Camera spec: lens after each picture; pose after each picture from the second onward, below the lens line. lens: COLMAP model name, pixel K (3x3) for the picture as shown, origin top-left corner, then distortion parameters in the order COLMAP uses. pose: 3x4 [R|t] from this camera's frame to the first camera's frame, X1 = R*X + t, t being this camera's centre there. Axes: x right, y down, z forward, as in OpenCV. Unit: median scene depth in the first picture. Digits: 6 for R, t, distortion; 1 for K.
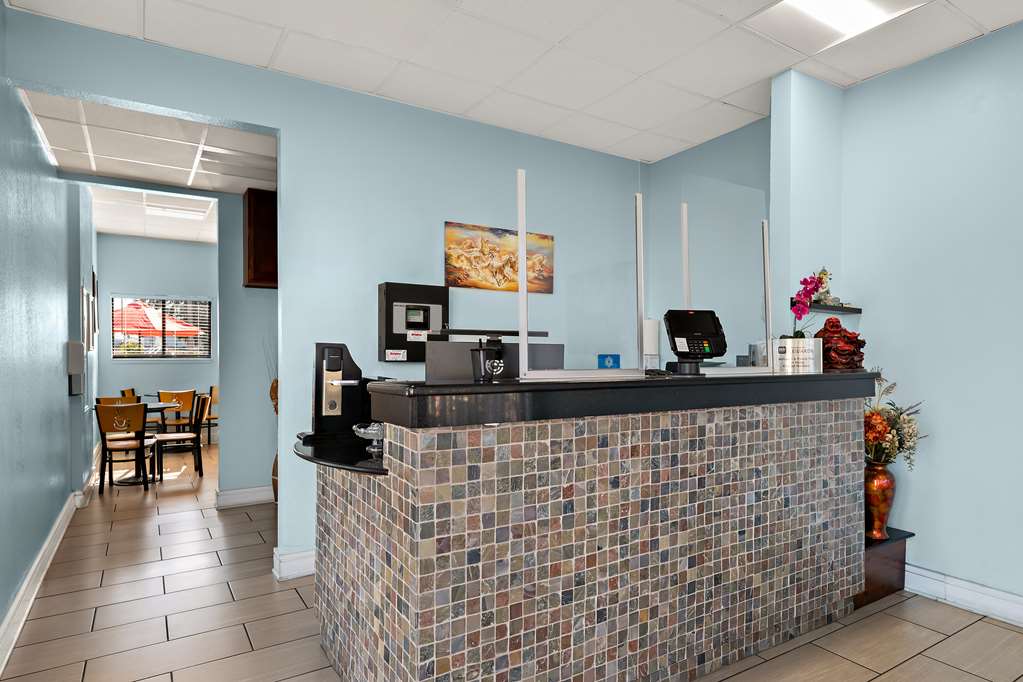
lens RADIAL K [[586.7, 0, 509.1], [0, 586.7, 356.2], [0, 0, 1]] dist [0.014972, 0.000104]
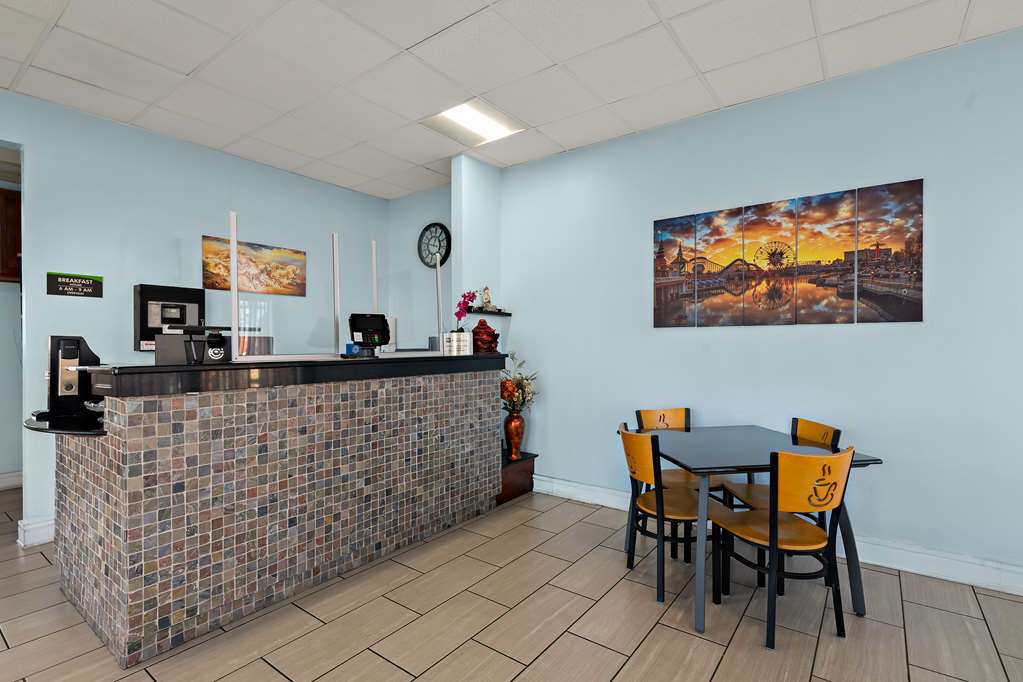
lens RADIAL K [[489.8, 0, 511.5], [0, 489.8, 341.0], [0, 0, 1]] dist [0.002005, -0.000482]
pose [[0.932077, -0.004287, 0.362234, 0.191049], [0.007228, 0.999951, -0.006766, 0.001829], [-0.362187, 0.008925, 0.932063, -0.287308]]
